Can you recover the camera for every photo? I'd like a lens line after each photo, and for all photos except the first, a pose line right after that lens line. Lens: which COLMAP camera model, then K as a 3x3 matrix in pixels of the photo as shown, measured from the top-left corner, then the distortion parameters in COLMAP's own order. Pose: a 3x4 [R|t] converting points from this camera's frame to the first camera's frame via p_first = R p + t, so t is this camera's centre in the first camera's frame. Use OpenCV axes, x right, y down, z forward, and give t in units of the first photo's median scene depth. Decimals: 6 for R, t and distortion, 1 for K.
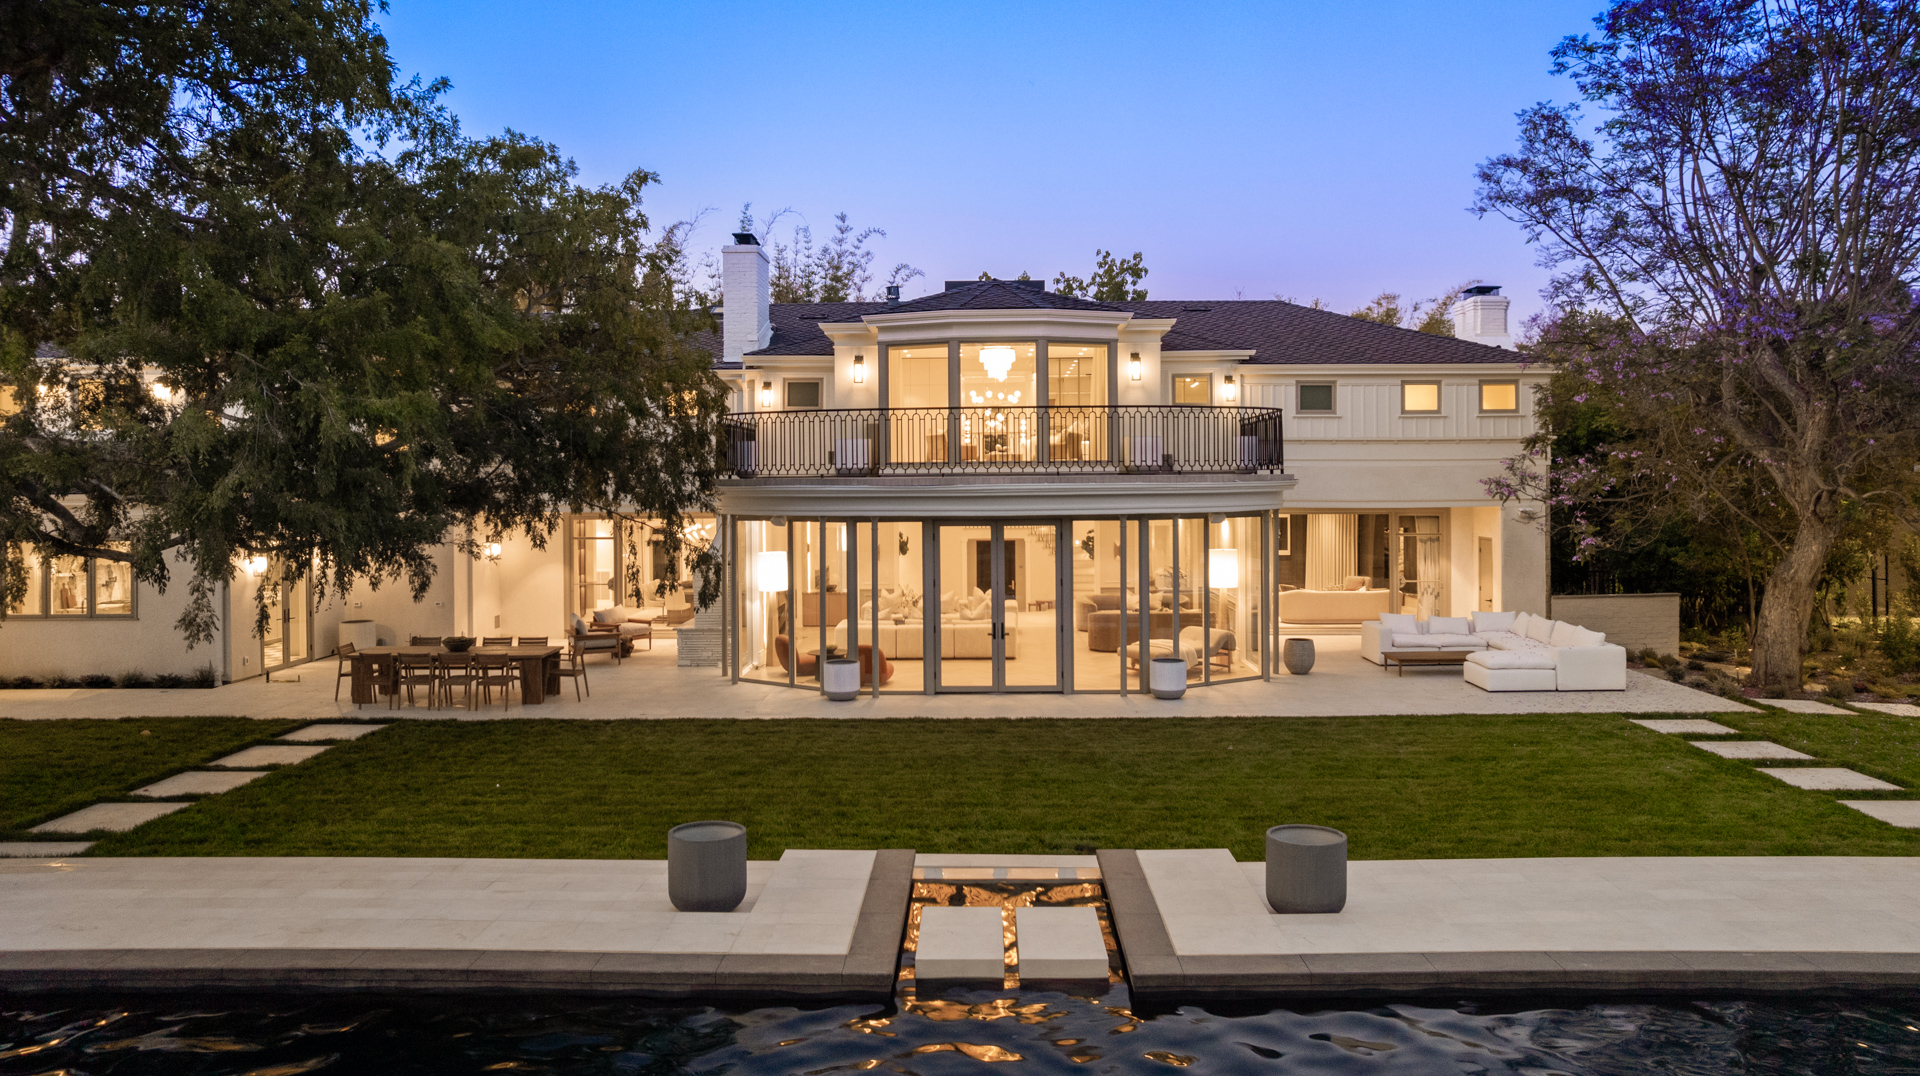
lens RADIAL K [[1323.7, 0, 960.0], [0, 1323.7, 538.0], [0, 0, 1]] dist [-0.043391, 0.001451]
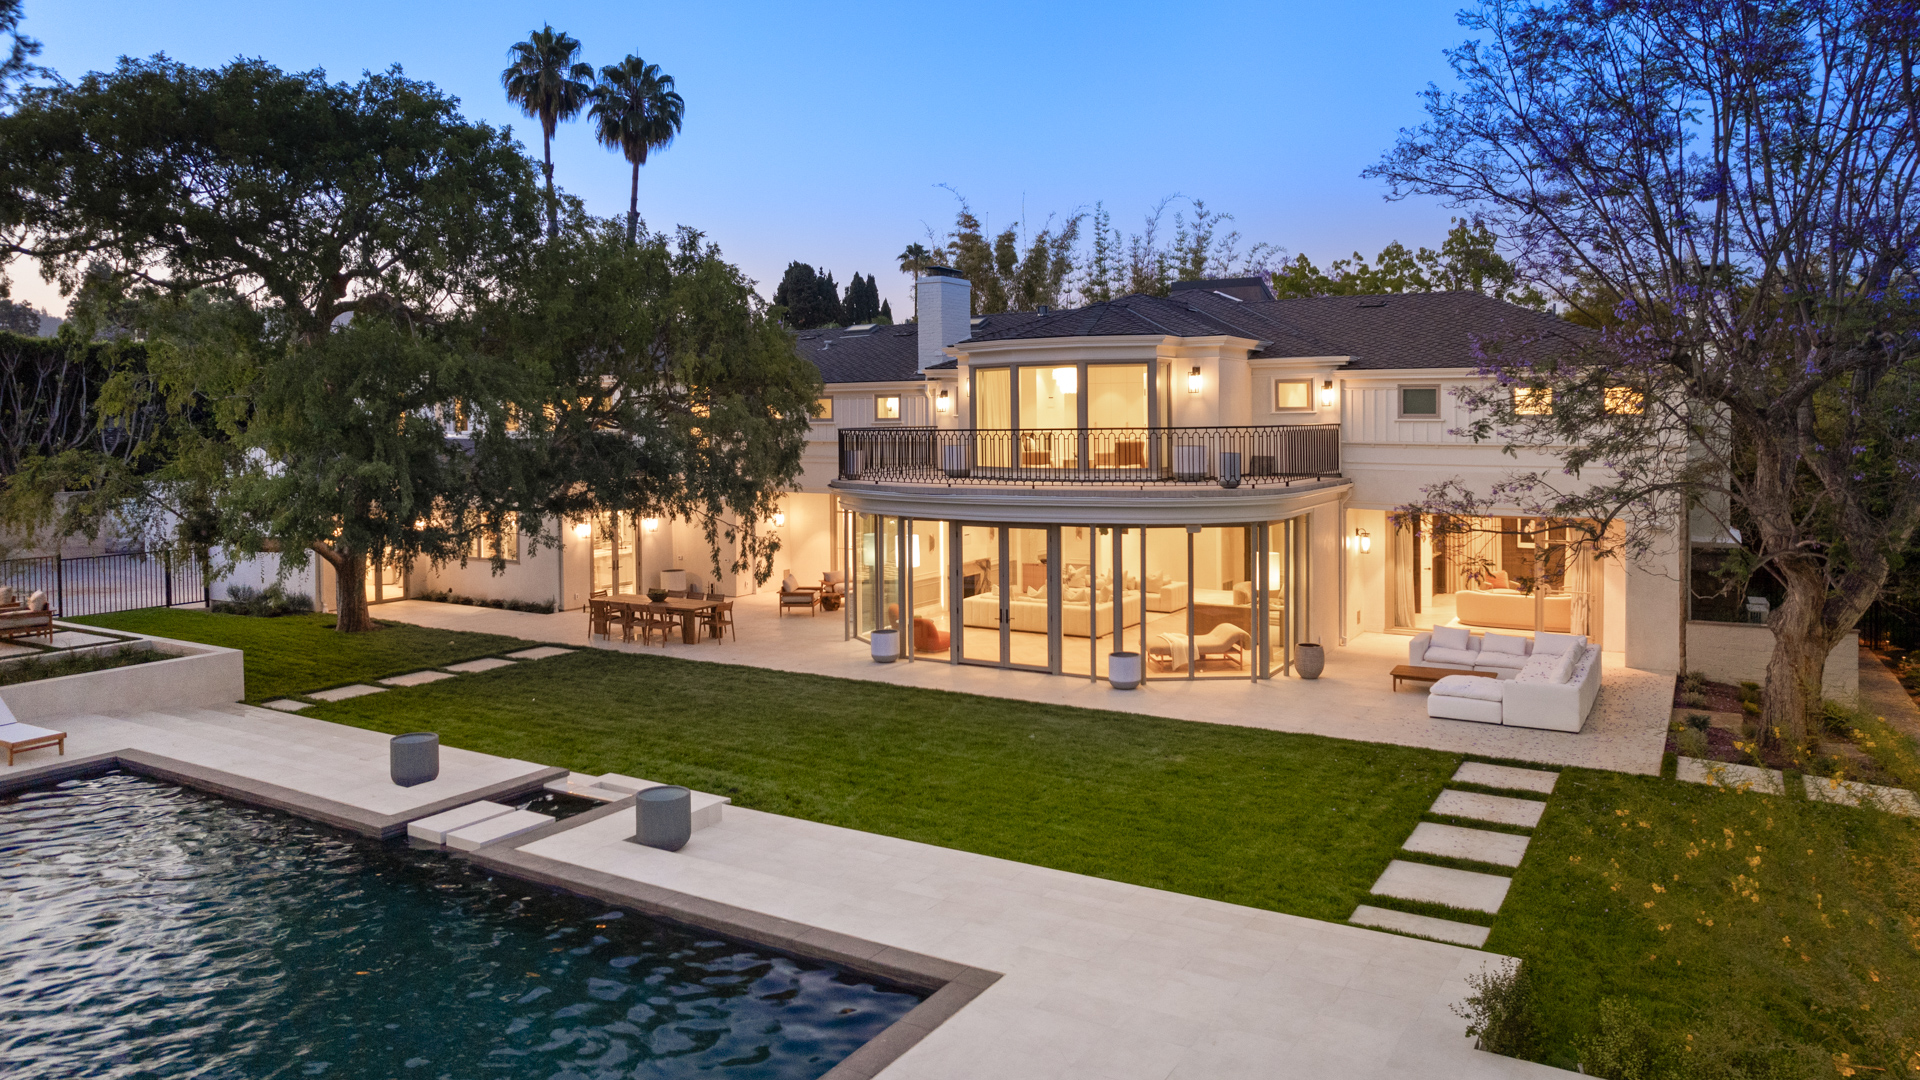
lens RADIAL K [[1323.7, 0, 960.0], [0, 1323.7, 540.0], [0, 0, 1]] dist [-0.043391, 0.001451]
pose [[0.857823, 0.048221, -0.511678, 0.558916], [-0.019052, 0.997888, 0.062102, -0.066402], [0.513592, -0.043524, 0.856930, -0.031332]]
